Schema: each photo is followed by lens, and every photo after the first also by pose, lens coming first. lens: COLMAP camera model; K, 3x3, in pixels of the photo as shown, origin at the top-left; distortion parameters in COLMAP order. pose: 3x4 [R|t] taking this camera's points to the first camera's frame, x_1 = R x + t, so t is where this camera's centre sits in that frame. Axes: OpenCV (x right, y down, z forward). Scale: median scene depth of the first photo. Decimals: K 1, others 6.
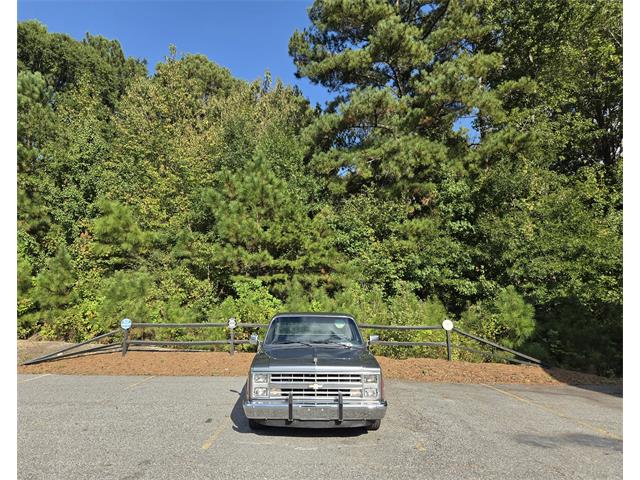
lens RADIAL K [[426.8, 0, 305.4], [0, 426.8, 240.9], [0, 0, 1]] dist [0.088227, -0.077349]
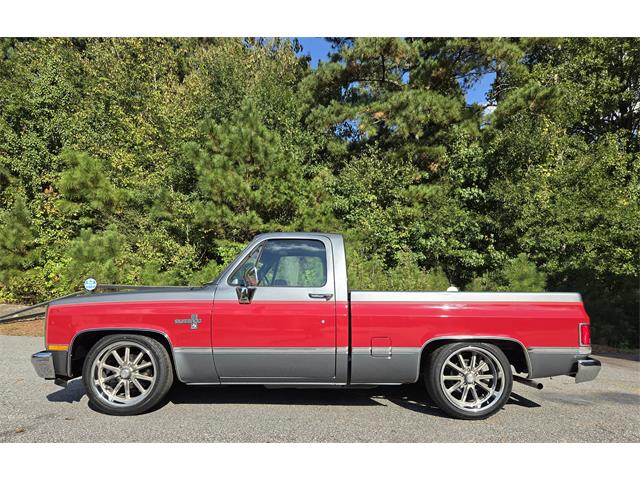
lens RADIAL K [[432.3, 0, 321.6], [0, 432.3, 275.5], [0, 0, 1]] dist [0.067186, -0.048689]
pose [[0.999232, 0.019870, 0.033785, 0.017603], [-0.023285, 0.994313, 0.103917, 0.052750], [-0.031528, -0.104624, 0.994012, 0.078149]]
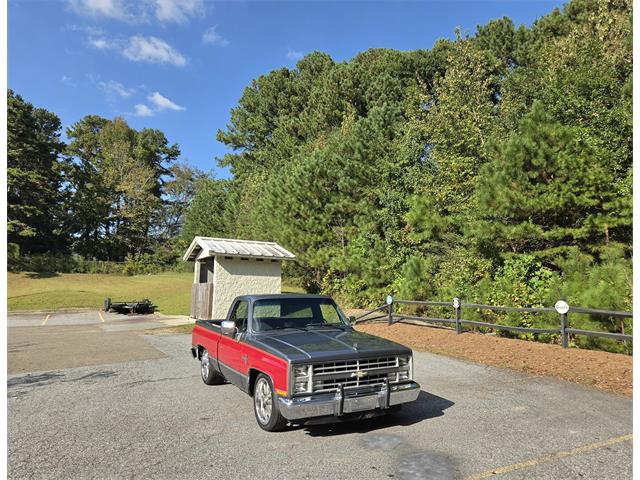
lens RADIAL K [[426.8, 0, 305.4], [0, 426.8, 240.9], [0, 0, 1]] dist [0.088227, -0.077349]
pose [[0.493536, -0.098454, -0.864135, 0.397550], [0.142440, 0.989306, -0.031363, 0.022853], [0.857982, -0.107608, 0.502282, 0.157701]]
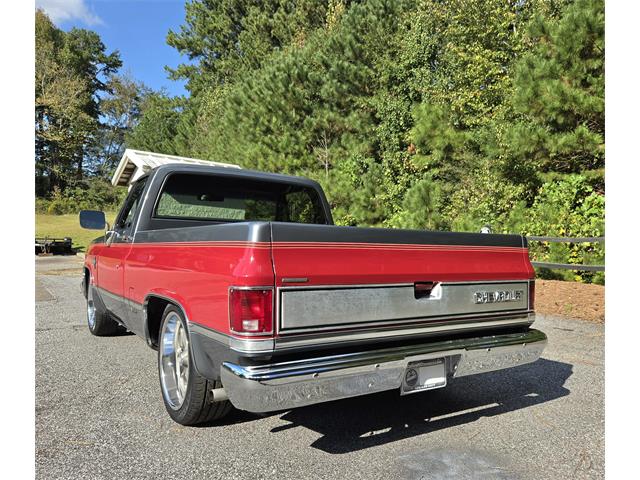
lens RADIAL K [[484.1, 0, 325.1], [0, 484.1, 248.5], [0, 0, 1]] dist [0.041139, -0.000739]
pose [[0.574947, 0.020207, -0.817941, 0.253069], [0.112183, 0.988307, 0.103272, 0.074761], [0.810463, -0.151135, 0.565957, 0.238914]]
